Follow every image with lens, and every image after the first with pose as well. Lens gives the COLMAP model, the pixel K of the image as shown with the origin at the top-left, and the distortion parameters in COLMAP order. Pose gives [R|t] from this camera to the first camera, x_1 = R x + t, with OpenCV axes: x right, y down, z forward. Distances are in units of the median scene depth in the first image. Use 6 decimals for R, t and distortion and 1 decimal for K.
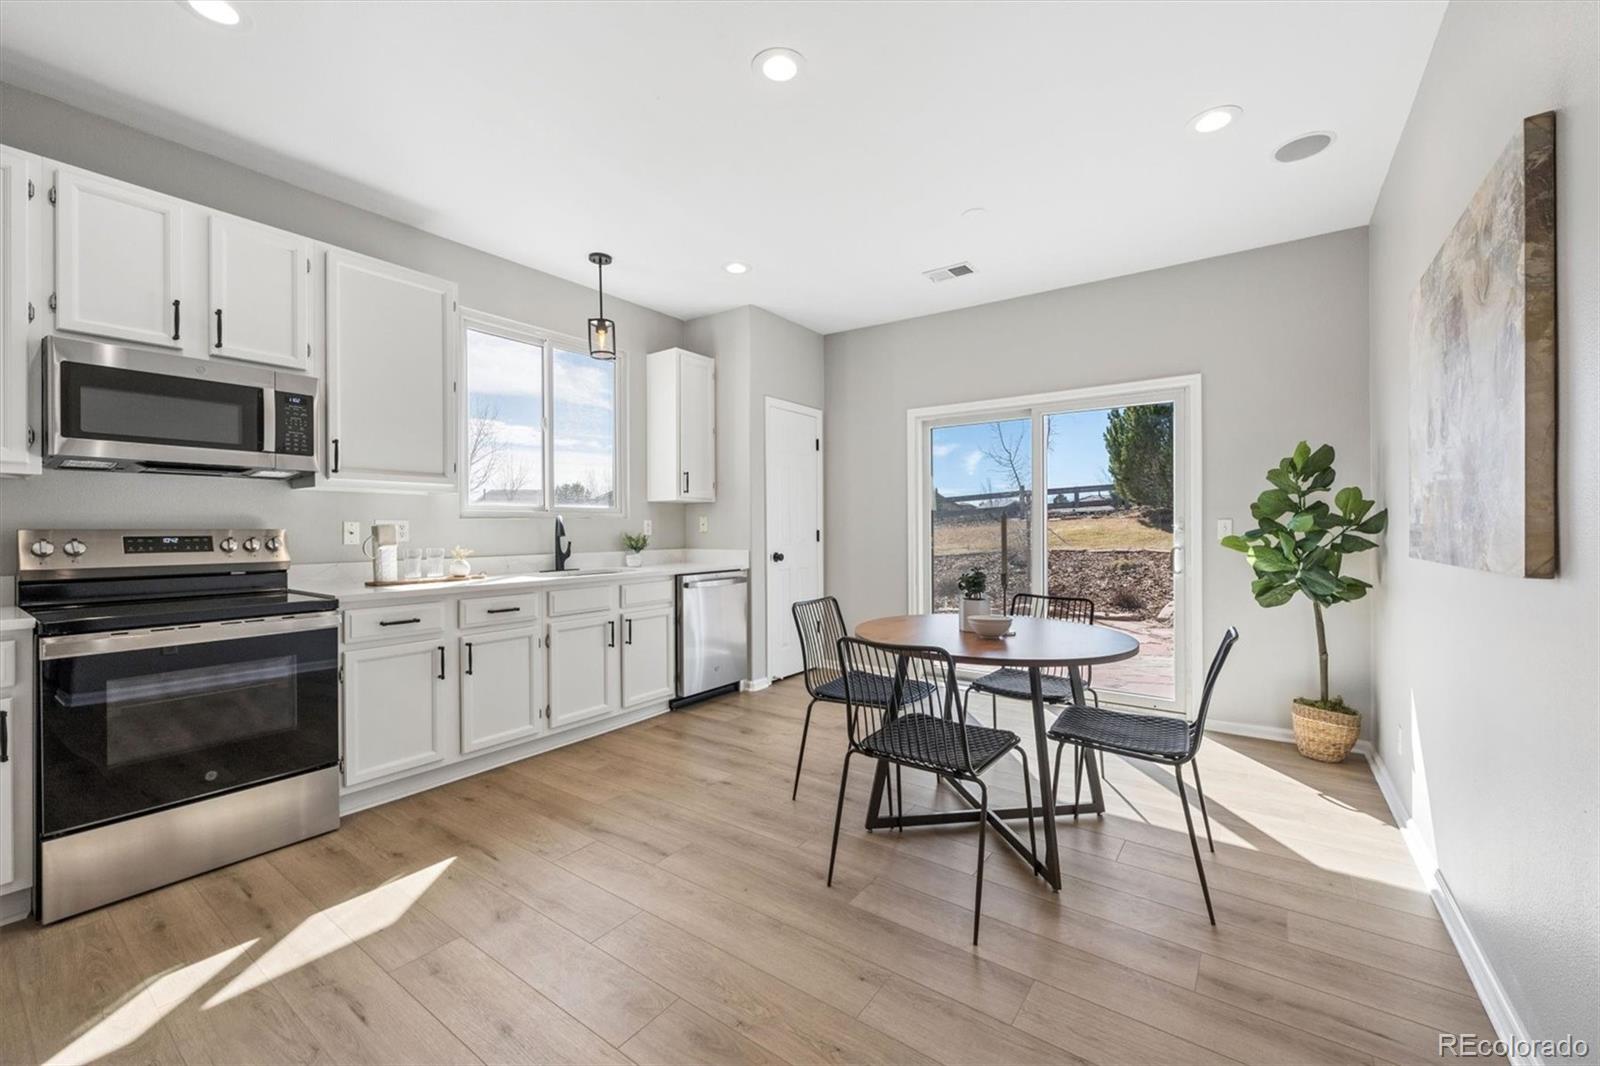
lens RADIAL K [[651.3, 0, 809.5], [0, 651.3, 527.7], [0, 0, 1]] dist [0.000410, -0.000515]
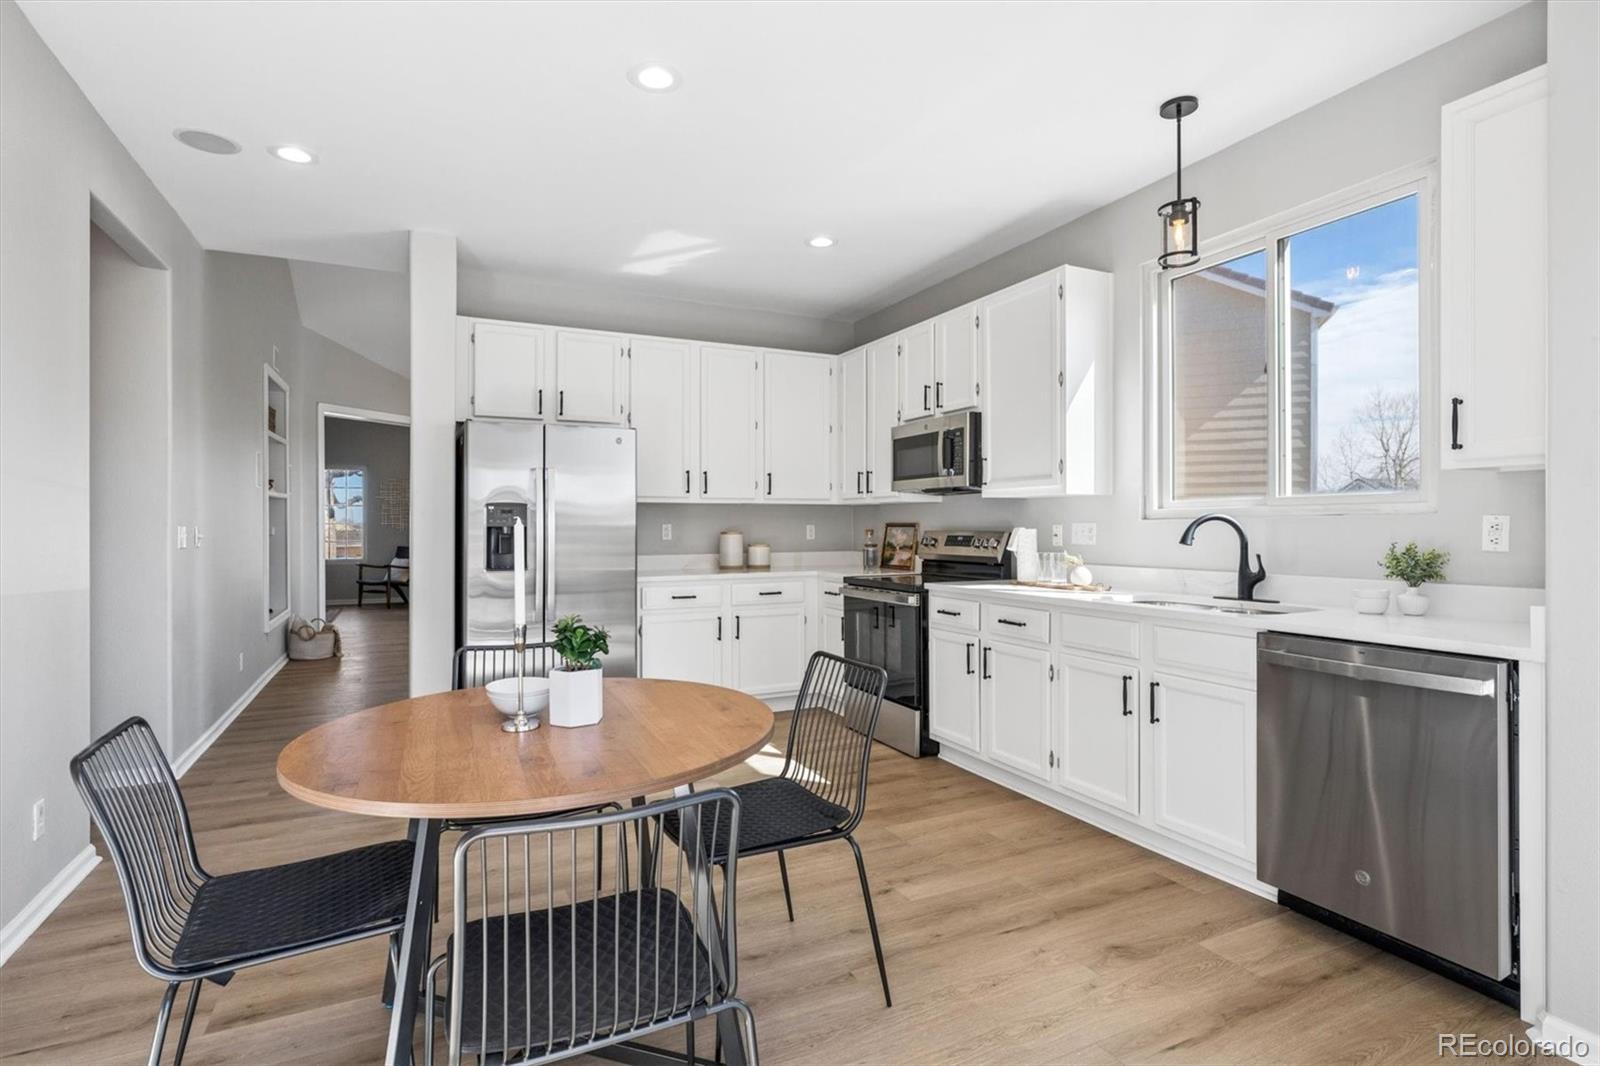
lens RADIAL K [[779.1, 0, 786.5], [0, 779.1, 523.5], [0, 0, 1]] dist [-0.001886, 0.001764]
pose [[-0.498001, 0.002891, -0.867172, 0.590649], [0.006737, 0.999977, -0.000535, -0.012908], [0.867150, -0.006109, -0.498009, 1.179647]]
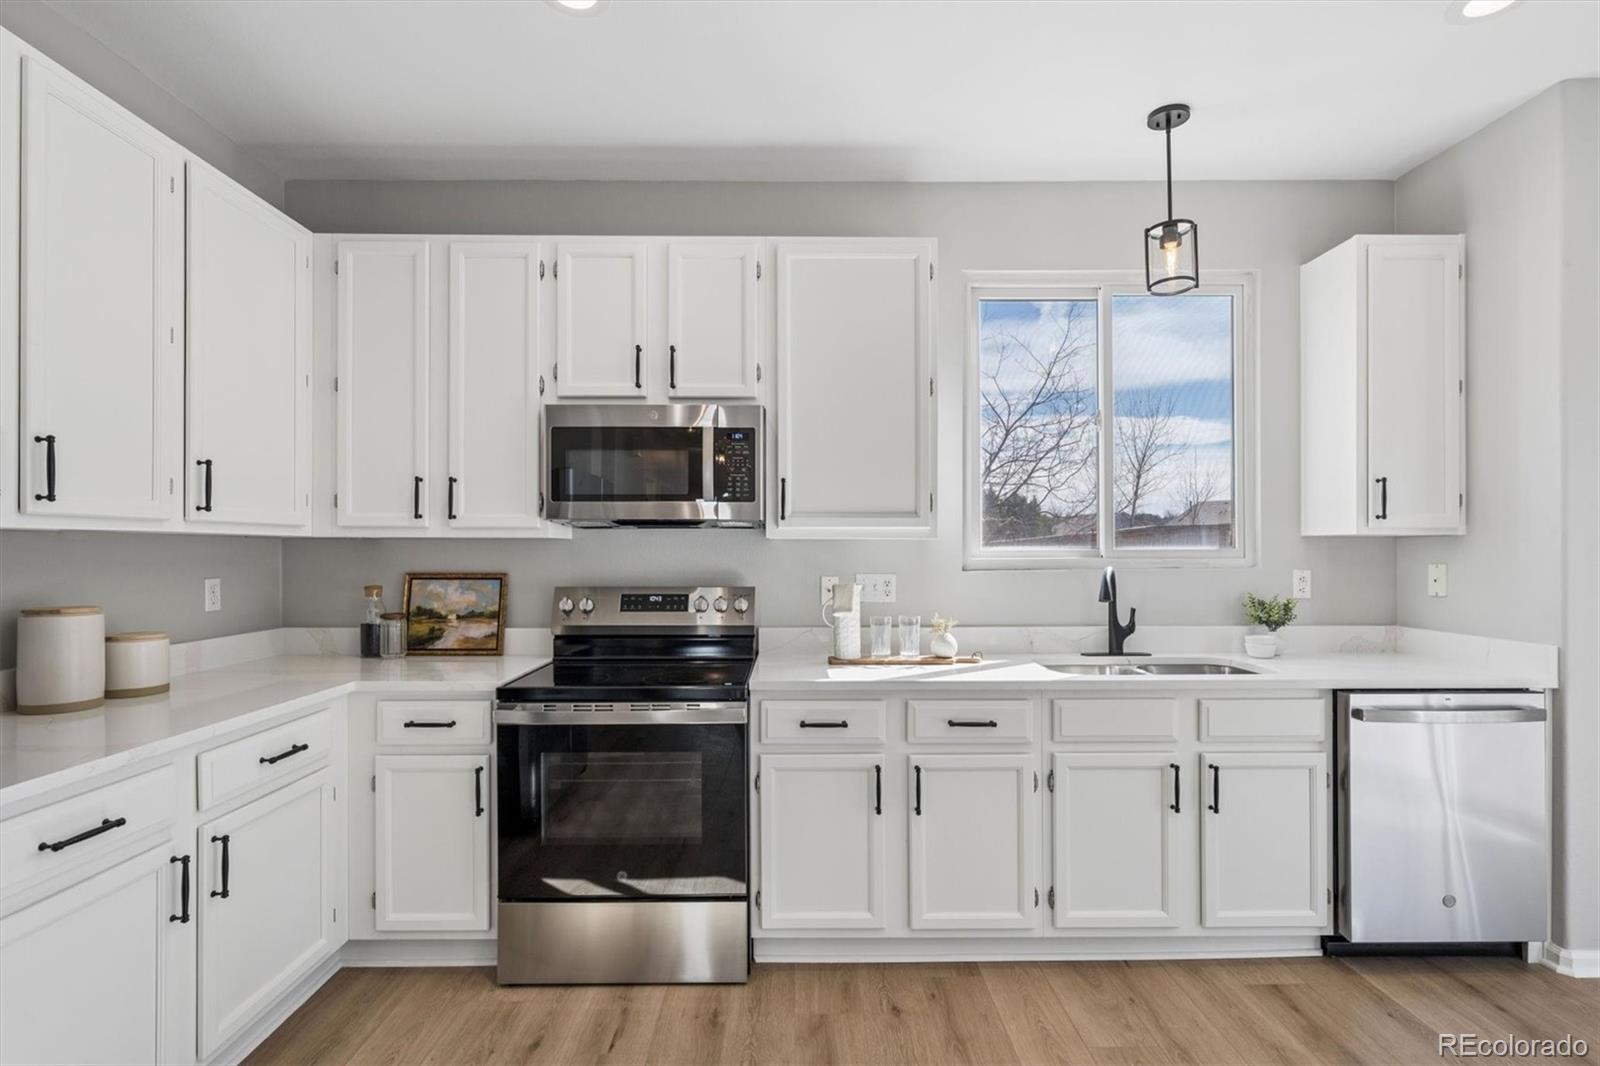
lens RADIAL K [[779.1, 0, 786.4], [0, 779.1, 546.7], [0, 0, 1]] dist [-0.001886, 0.001764]
pose [[0.576861, 0.001511, -0.816841, 0.047160], [-0.000118, 0.999998, 0.001767, -0.044871], [0.816842, -0.000923, 0.576861, 0.379724]]
